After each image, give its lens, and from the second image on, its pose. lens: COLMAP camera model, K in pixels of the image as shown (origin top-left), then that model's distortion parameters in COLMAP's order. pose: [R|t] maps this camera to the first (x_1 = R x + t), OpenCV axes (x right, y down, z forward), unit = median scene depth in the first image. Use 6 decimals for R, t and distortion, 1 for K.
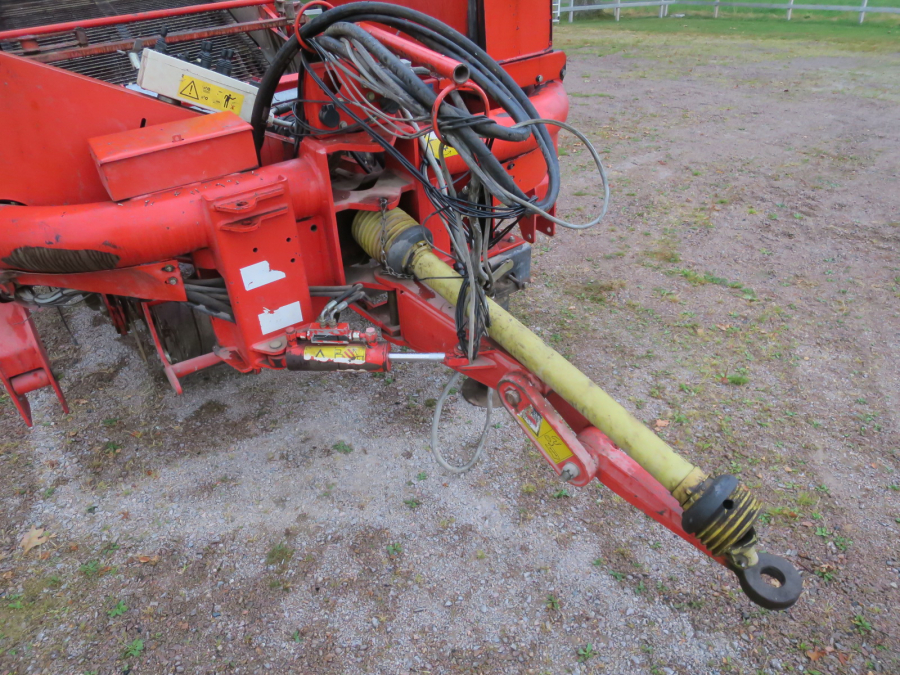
lens RADIAL K [[643.4, 0, 451.1], [0, 643.4, 335.9], [0, 0, 1]] dist [-0.056591, 0.012342]
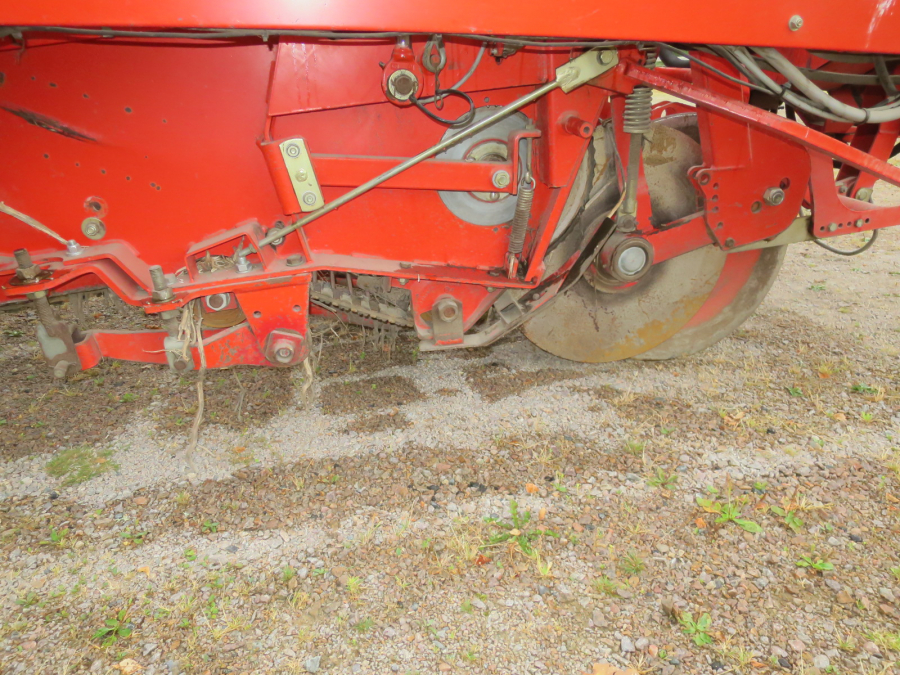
lens RADIAL K [[643.4, 0, 451.8], [0, 643.4, 337.2], [0, 0, 1]] dist [-0.056591, 0.012342]
pose [[0.387631, -0.341759, 0.856121, -1.456017], [0.471030, 0.871767, 0.134734, -0.178225], [-0.792384, 0.351032, 0.498902, 1.188179]]
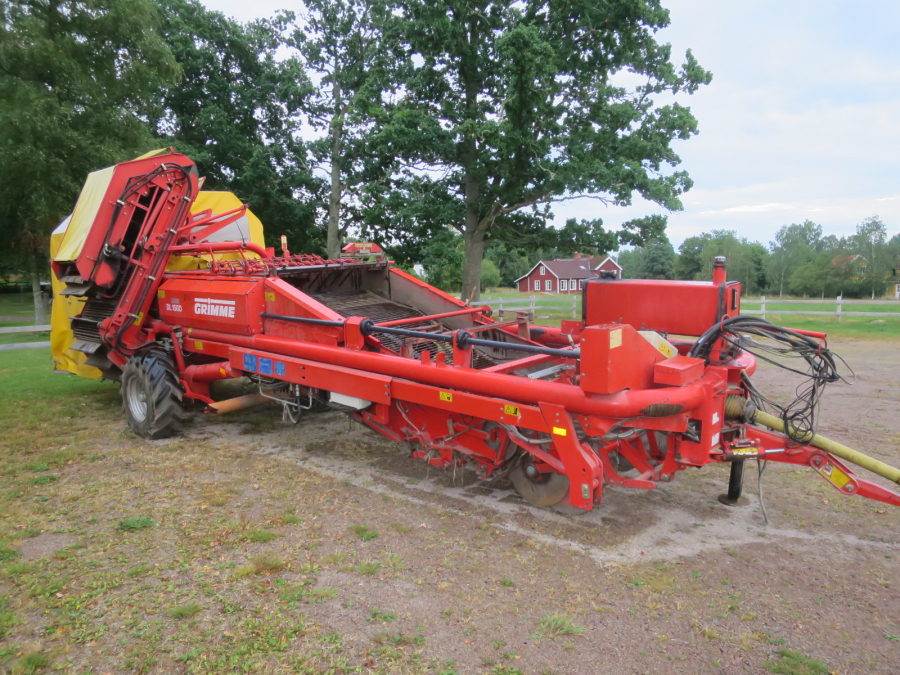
lens RADIAL K [[643.4, 0, 451.6], [0, 643.4, 339.3], [0, 0, 1]] dist [-0.056591, 0.012342]
pose [[0.970186, -0.007706, 0.242240, -1.596636], [0.109020, 0.906542, -0.407795, 0.435843], [-0.216458, 0.422046, 0.880354, -0.875146]]
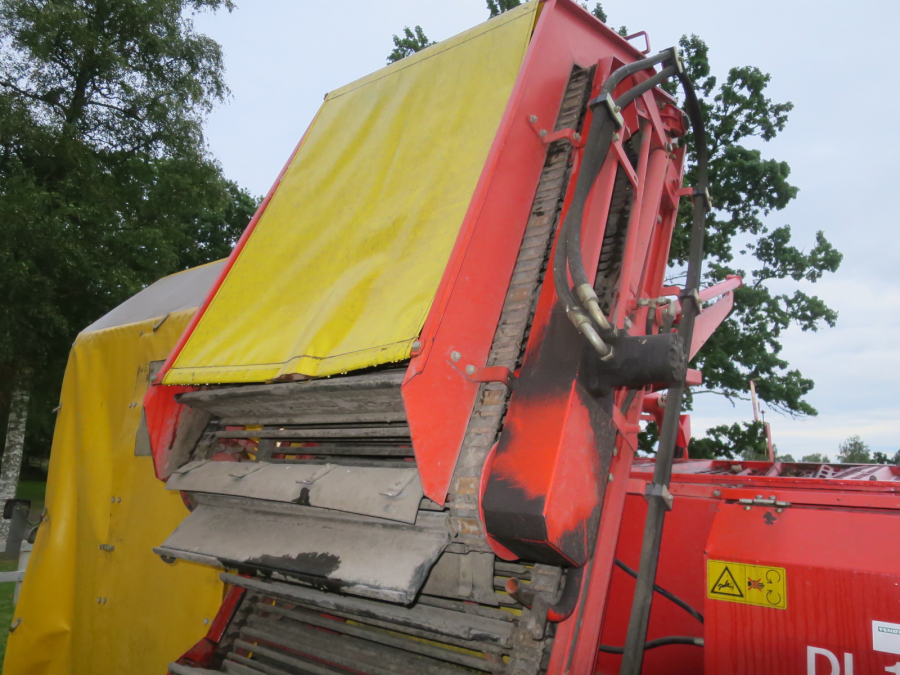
lens RADIAL K [[643.4, 0, 446.1], [0, 643.4, 336.8], [0, 0, 1]] dist [-0.056591, 0.012342]
pose [[0.945238, 0.133390, 0.297878, -2.947370], [0.104581, 0.740763, -0.663576, -1.328885], [-0.309172, 0.658390, 0.686247, 2.178542]]
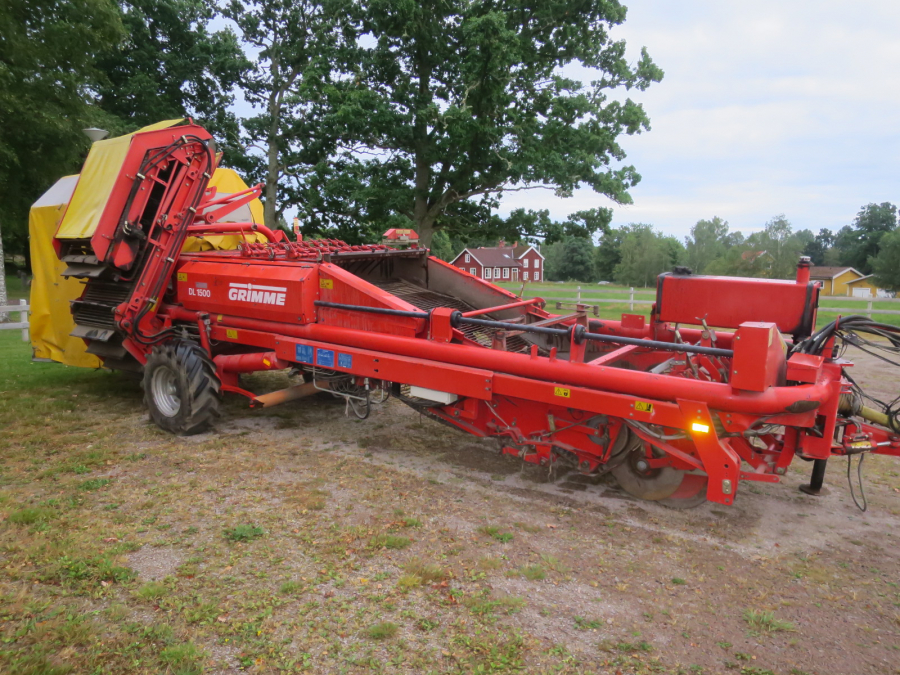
lens RADIAL K [[643.4, 0, 450.3], [0, 643.4, 336.8], [0, 0, 1]] dist [-0.056591, 0.012342]
pose [[0.932038, -0.001415, 0.362359, -2.258937], [0.147354, 0.915057, -0.375444, 0.287528], [-0.331048, 0.403323, 0.853075, -0.621072]]
